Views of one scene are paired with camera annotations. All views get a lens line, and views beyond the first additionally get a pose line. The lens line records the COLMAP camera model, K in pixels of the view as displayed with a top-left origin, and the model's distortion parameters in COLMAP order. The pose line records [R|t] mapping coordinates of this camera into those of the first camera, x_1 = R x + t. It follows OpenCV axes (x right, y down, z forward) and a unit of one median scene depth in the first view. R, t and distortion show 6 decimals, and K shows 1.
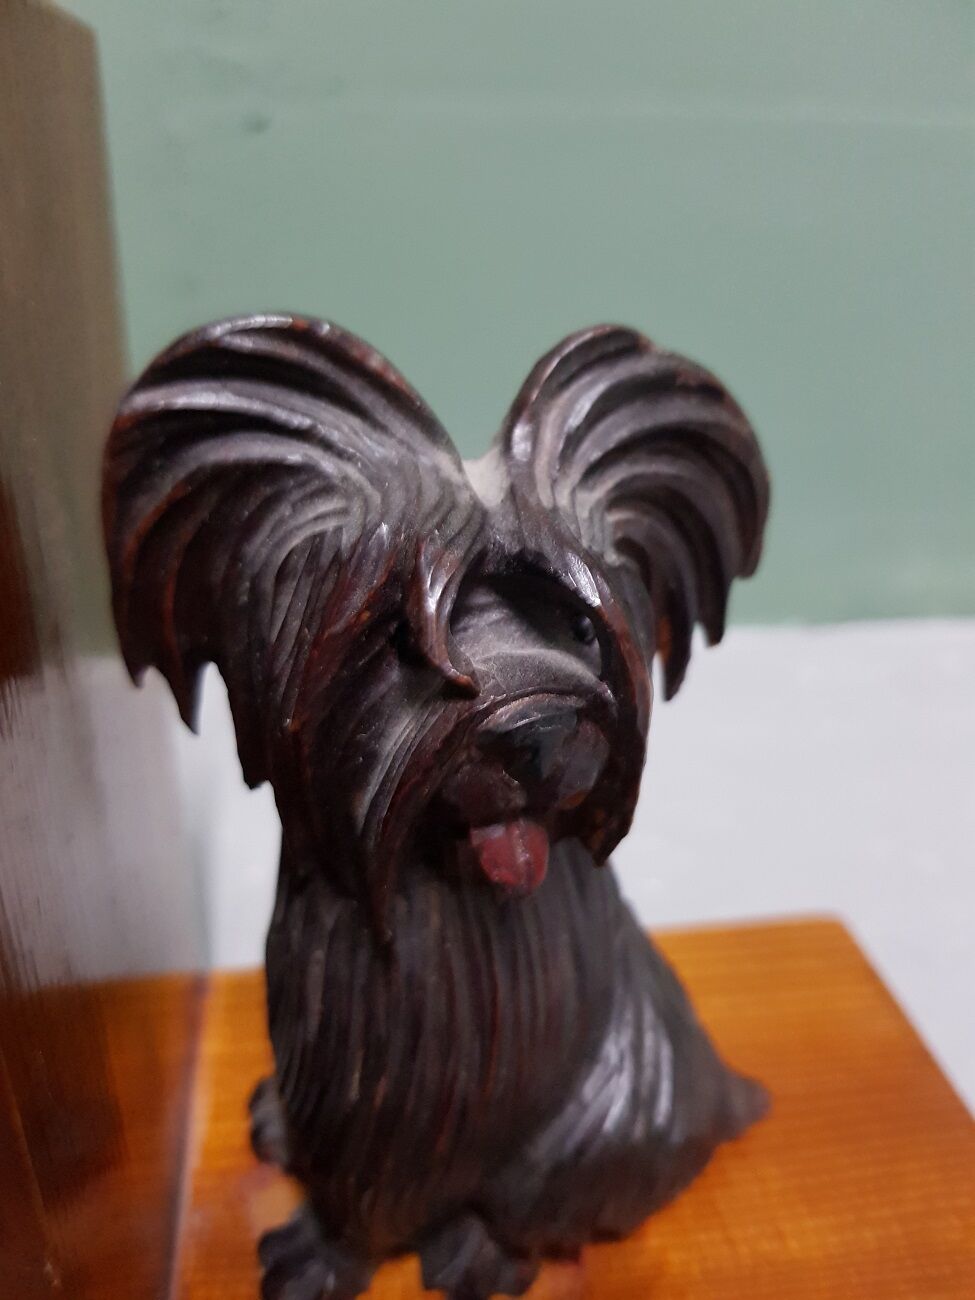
lens RADIAL K [[1268.3, 0, 483.5], [0, 1268.3, 712.0], [0, 0, 1]] dist [0.097514, -0.304458]
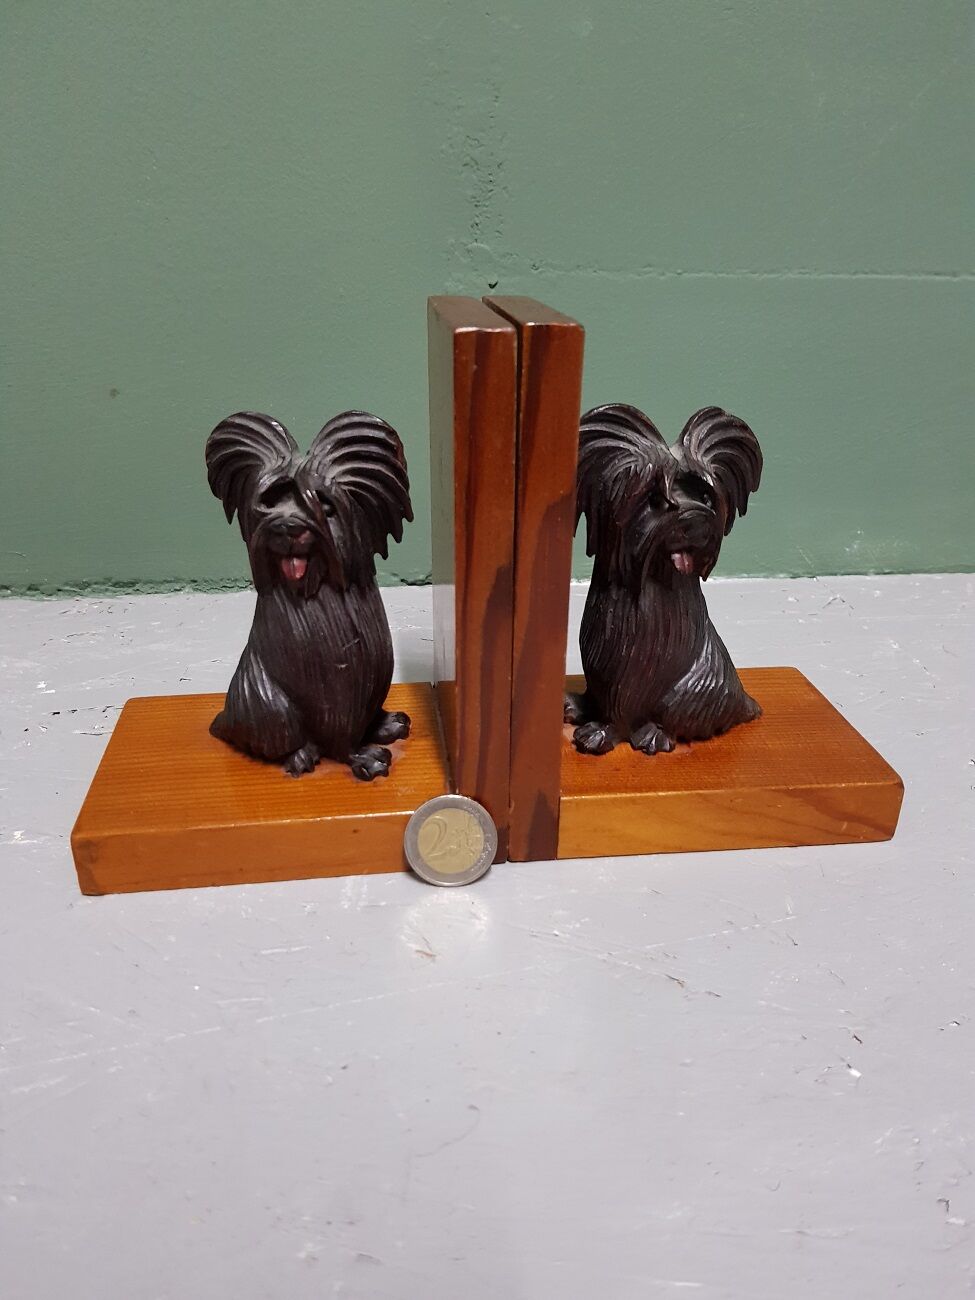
lens RADIAL K [[1268.3, 0, 483.5], [0, 1268.3, 712.0], [0, 0, 1]] dist [0.097514, -0.304458]
pose [[0.999753, 0.015840, -0.015596, -0.449012], [-0.016182, 0.999626, -0.022028, 0.592574], [0.015241, 0.022275, 0.999636, -2.389116]]
